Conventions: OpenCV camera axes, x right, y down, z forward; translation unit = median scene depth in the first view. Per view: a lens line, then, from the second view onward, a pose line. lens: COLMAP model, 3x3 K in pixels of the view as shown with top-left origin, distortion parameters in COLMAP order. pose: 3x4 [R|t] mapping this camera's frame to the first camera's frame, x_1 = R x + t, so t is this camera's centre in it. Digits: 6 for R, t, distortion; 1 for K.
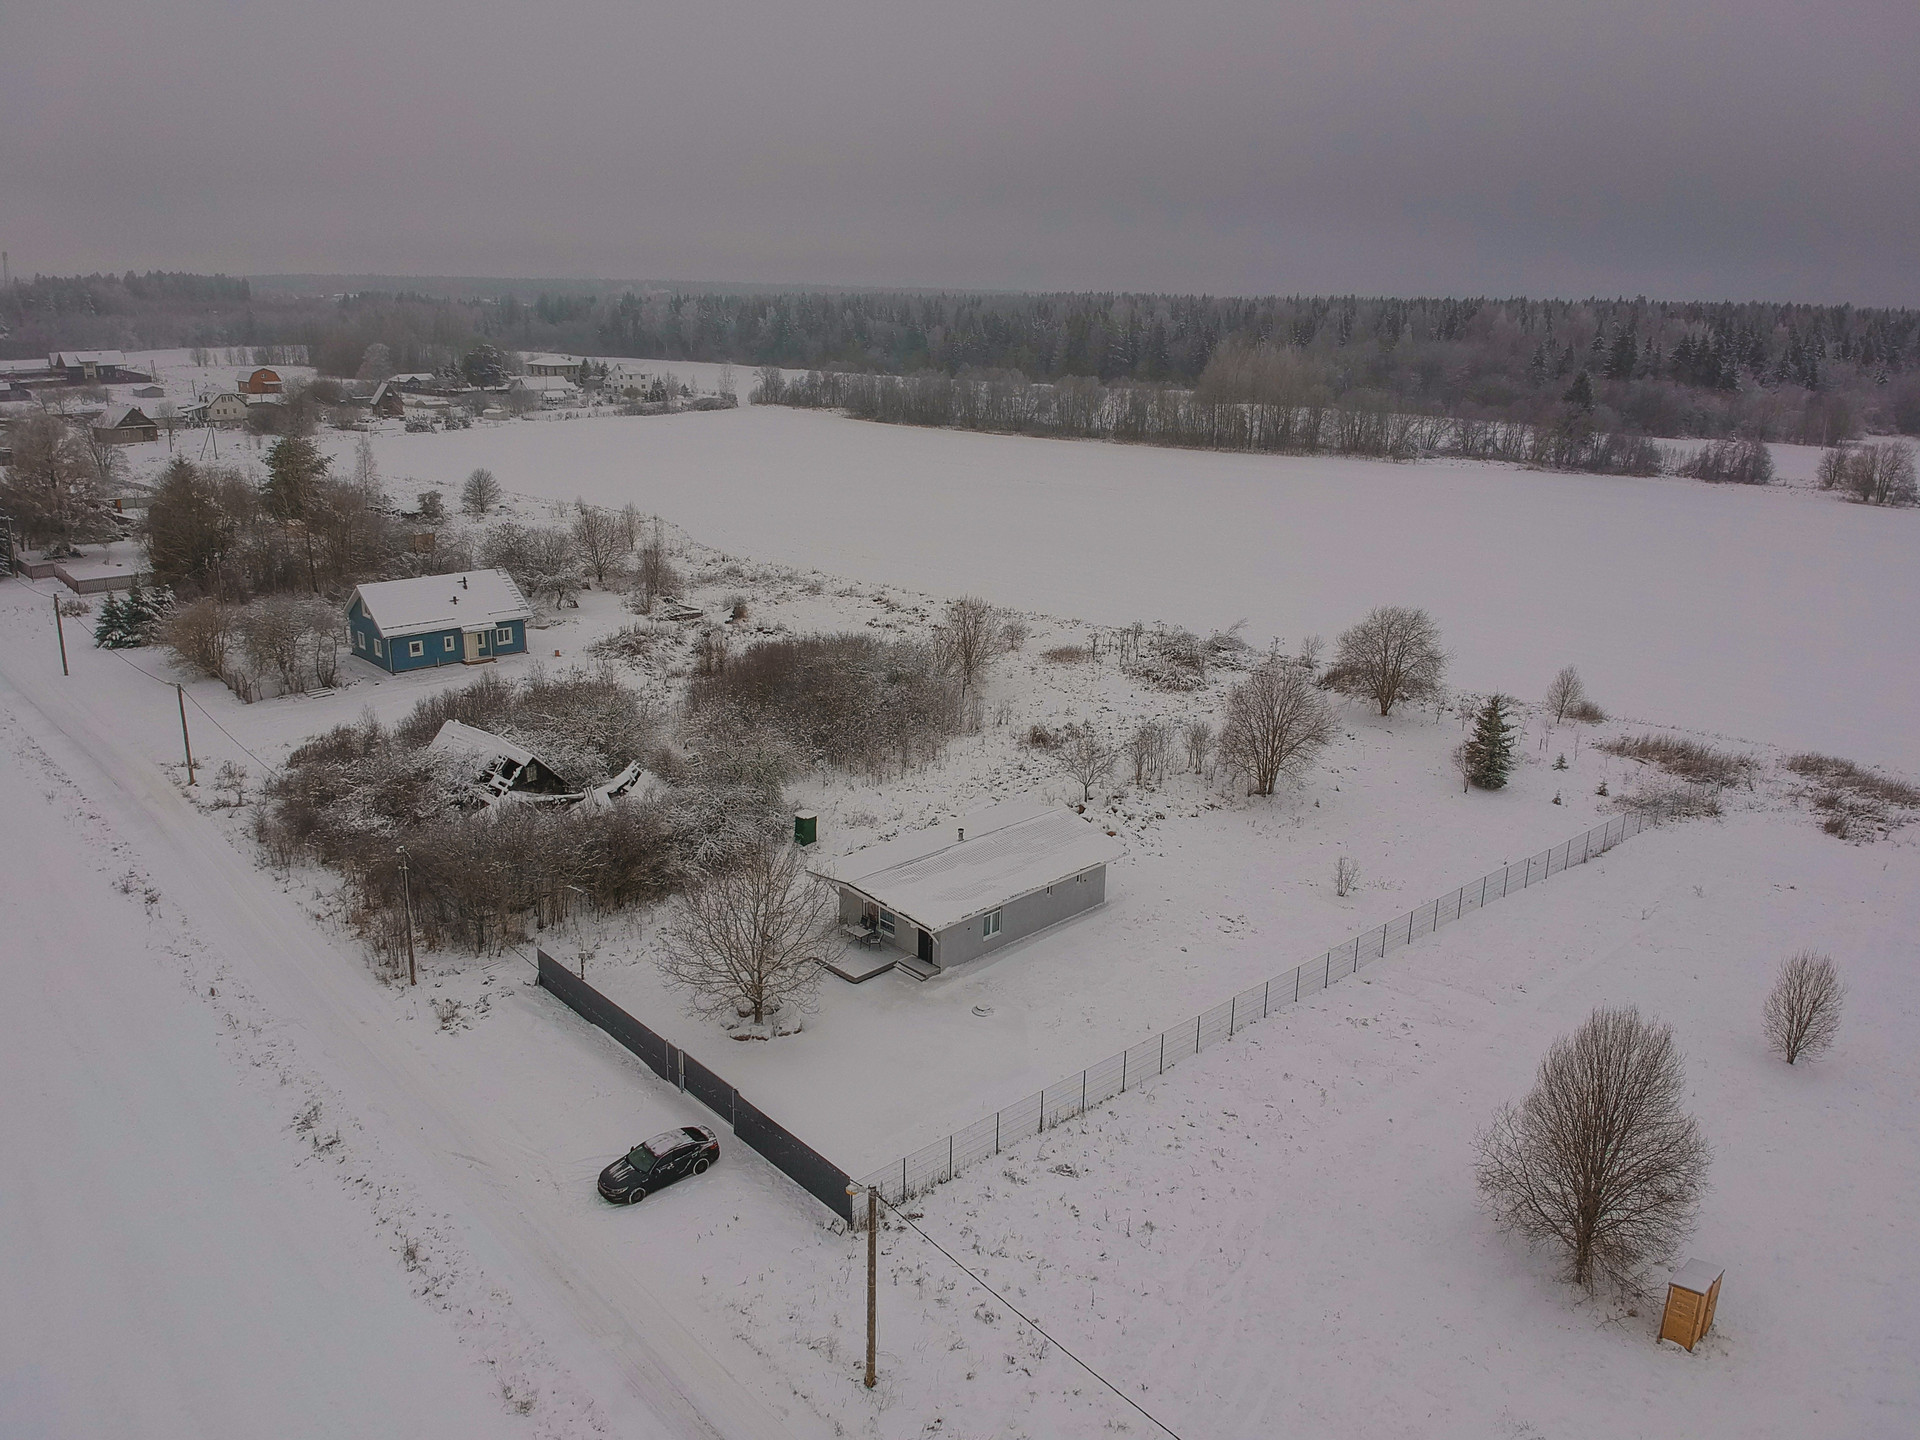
lens RADIAL K [[1389.8, 0, 954.4], [0, 1389.8, 733.1], [0, 0, 1]] dist [0.066205, -0.126277]
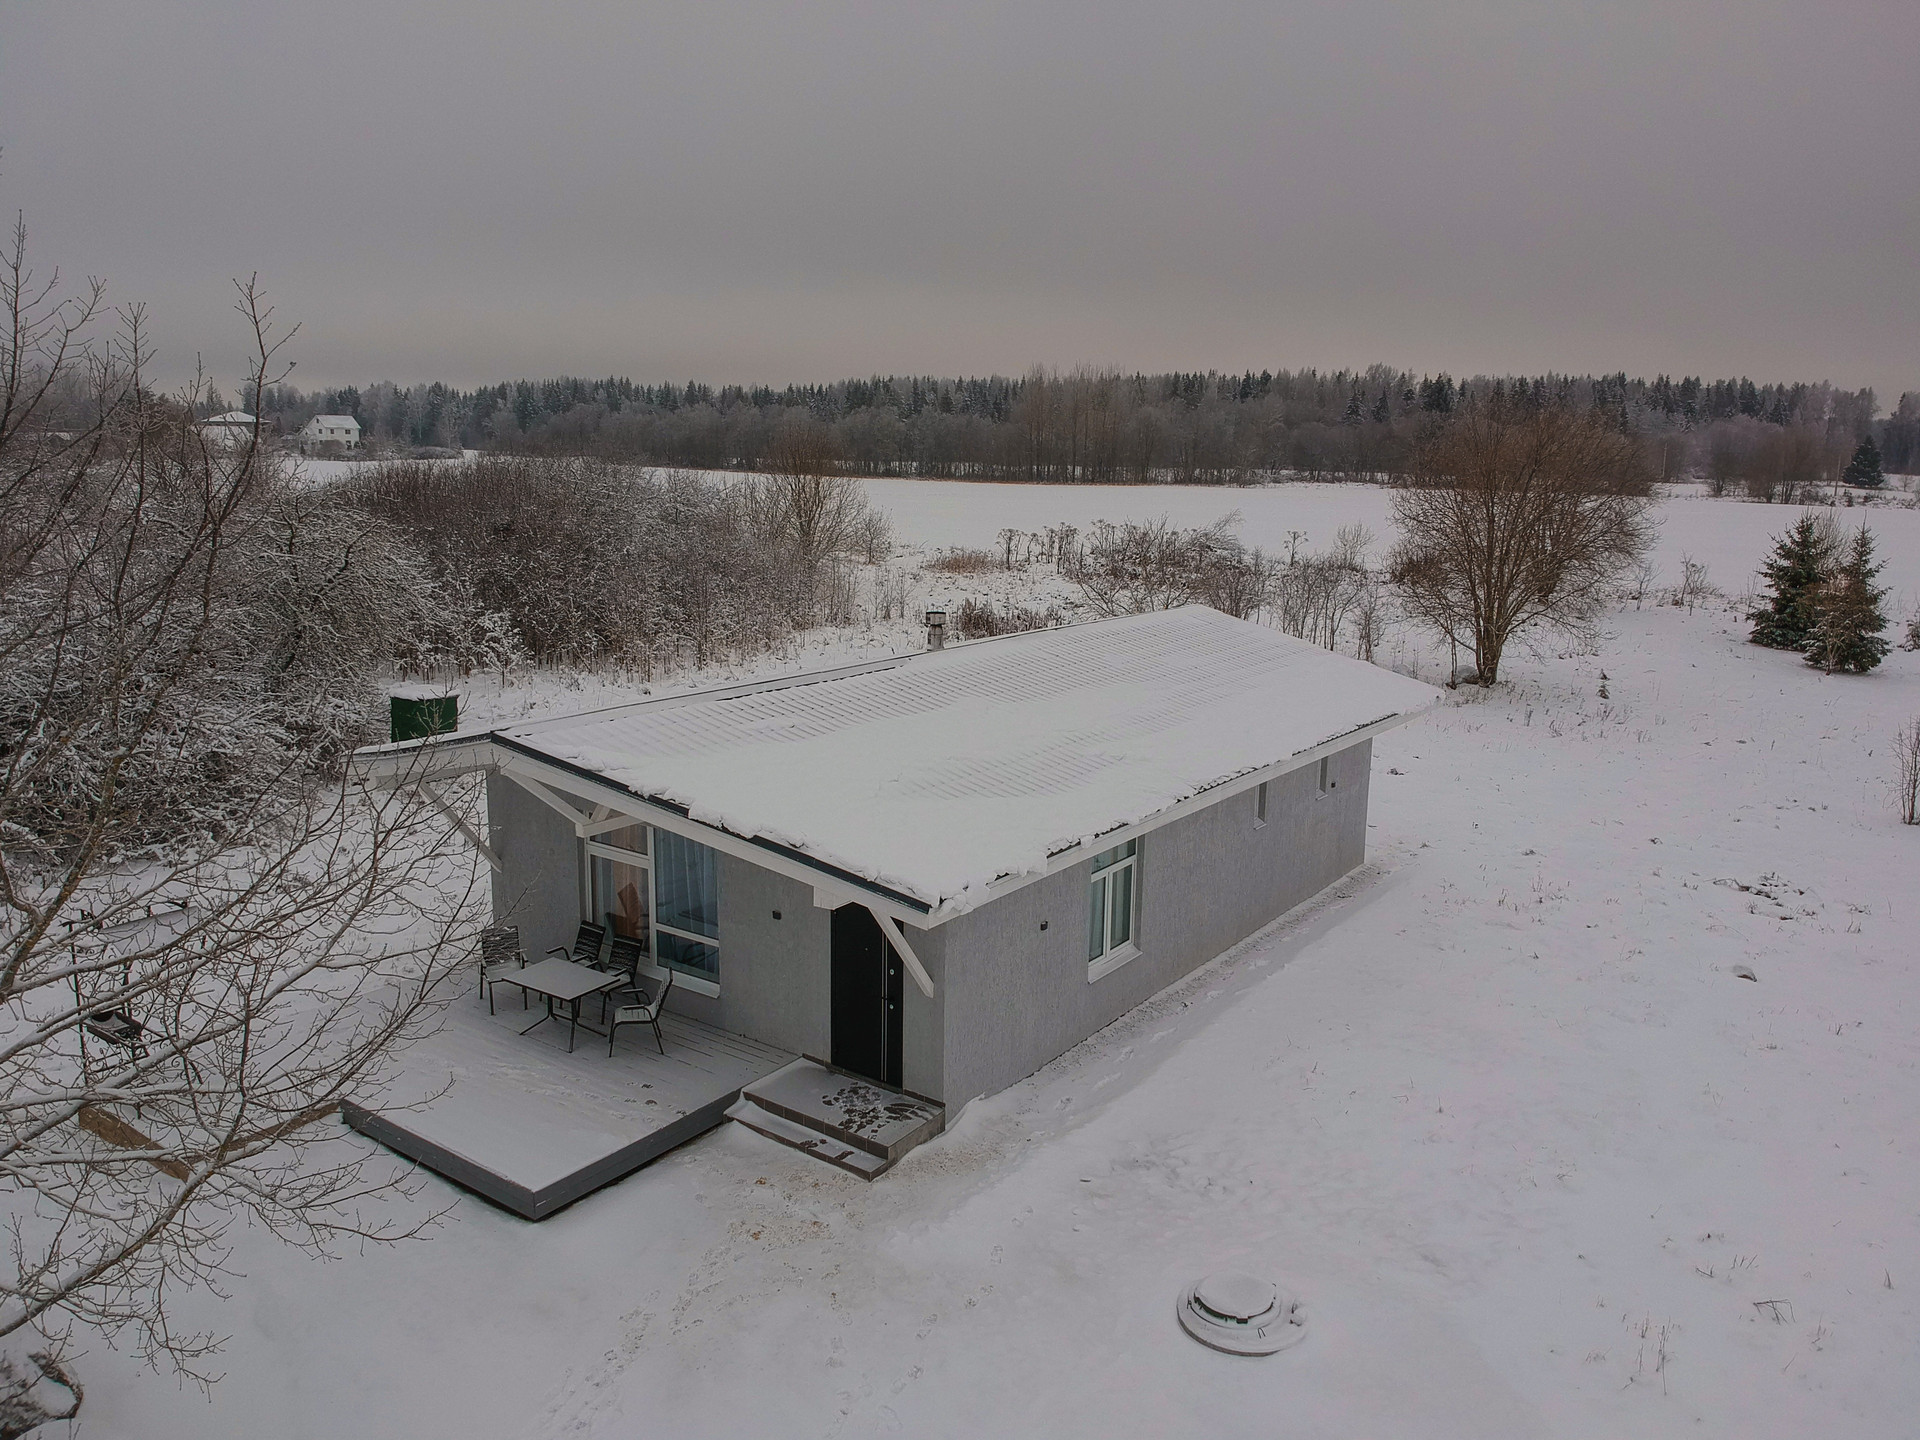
lens RADIAL K [[1389.8, 0, 964.5], [0, 1389.8, 728.9], [0, 0, 1]] dist [0.066205, -0.126277]
pose [[0.984904, -0.034208, 0.169688, -0.022880], [0.050971, 0.994130, -0.095435, 0.071467], [-0.165427, 0.102644, 0.980866, 0.424759]]
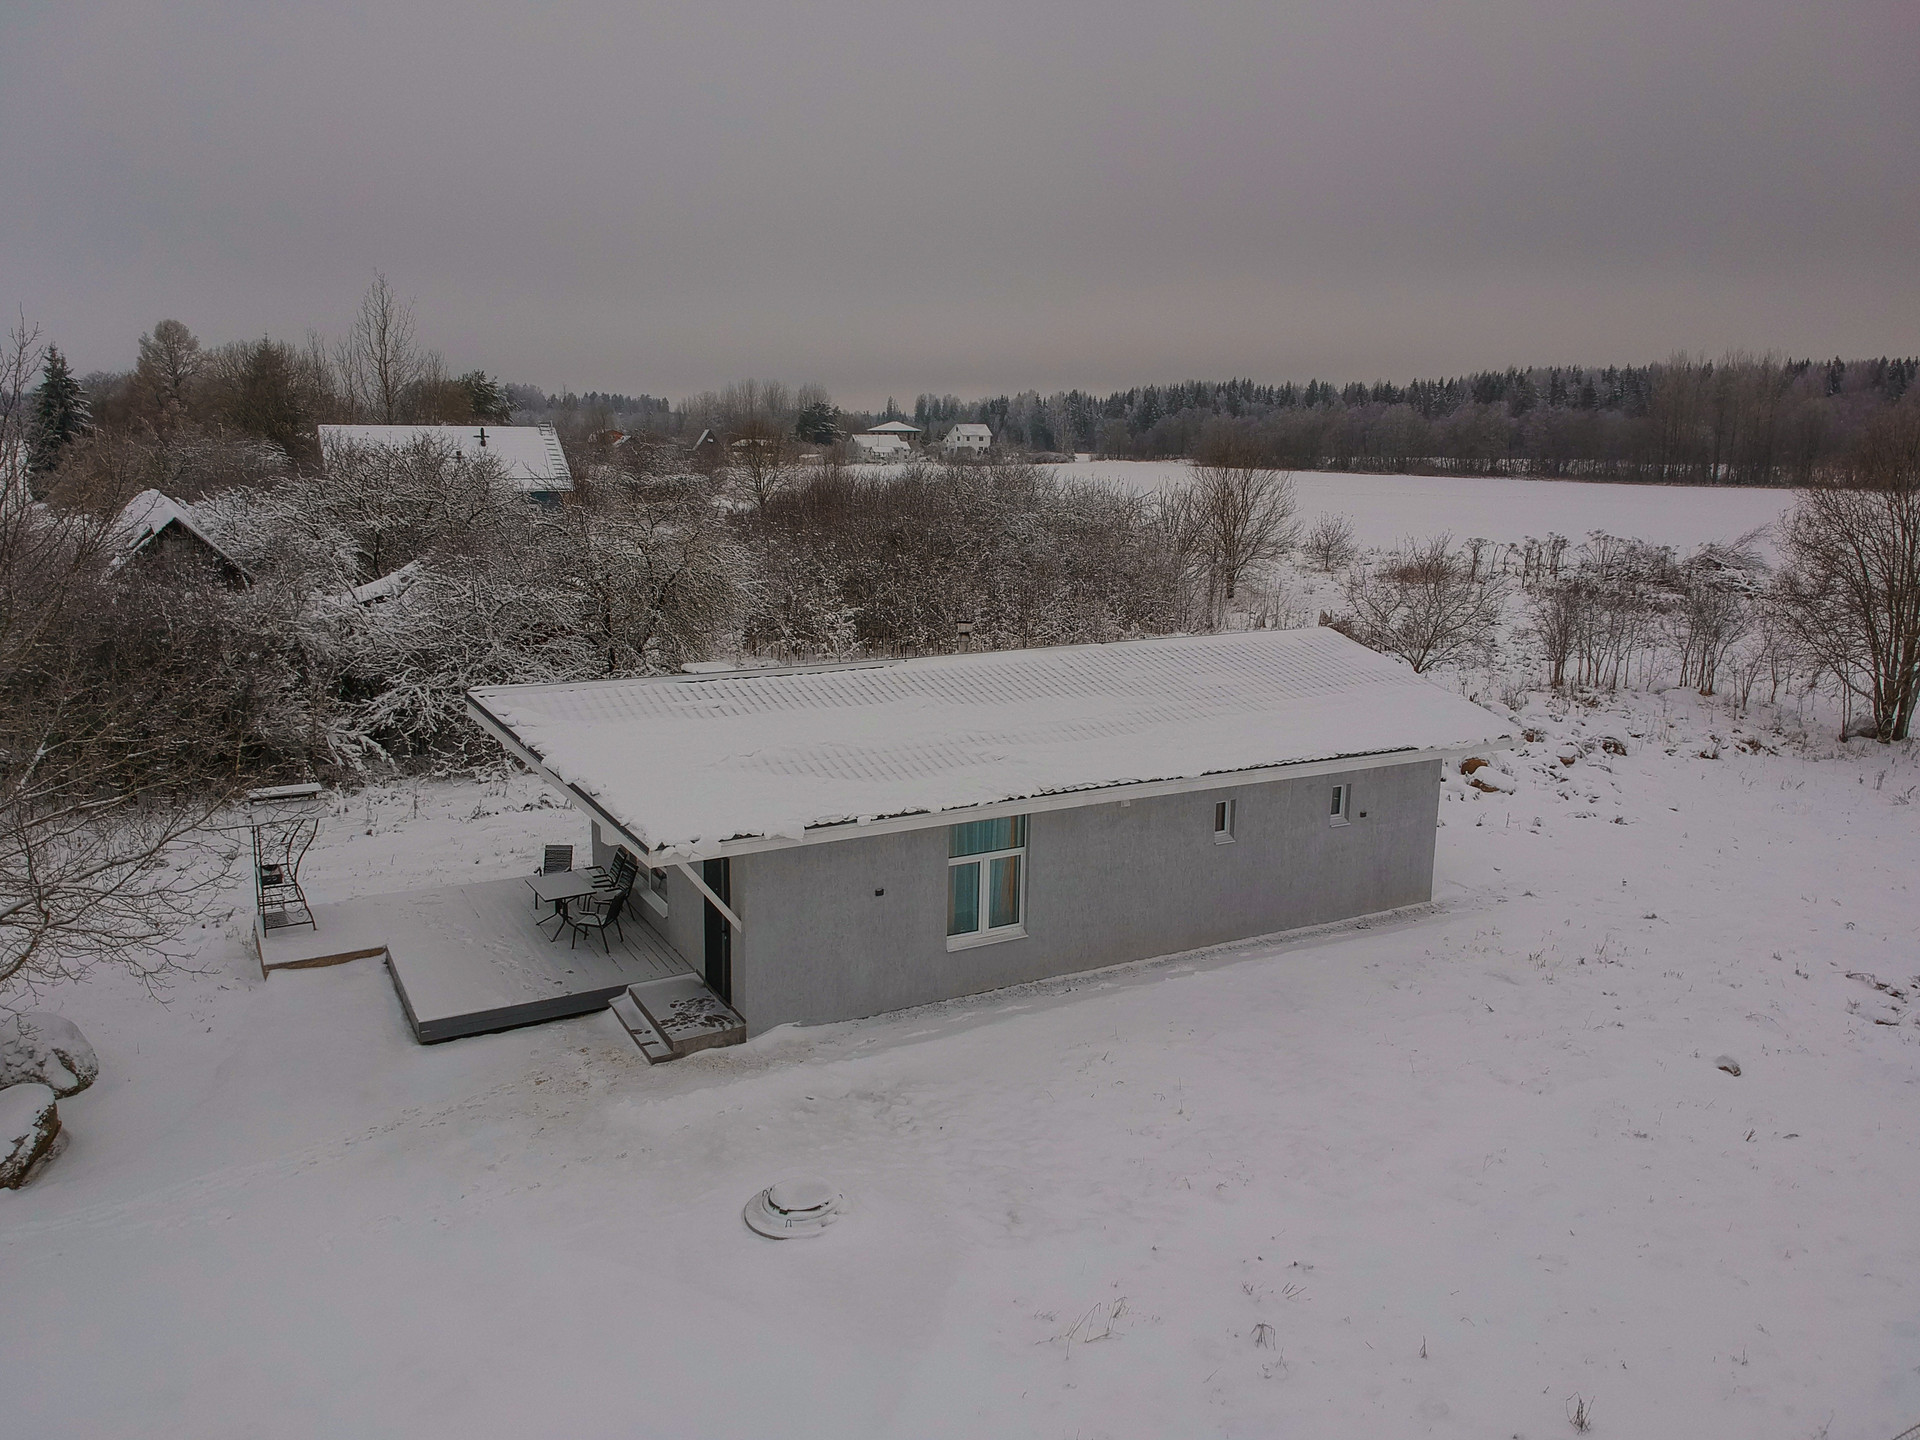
lens RADIAL K [[1389.8, 0, 951.1], [0, 1389.8, 734.2], [0, 0, 1]] dist [0.066205, -0.126277]
pose [[0.961943, 0.046090, -0.269335, 0.053096], [-0.071886, 0.993637, -0.086707, 0.073080], [0.263625, 0.102769, 0.959135, 0.407701]]
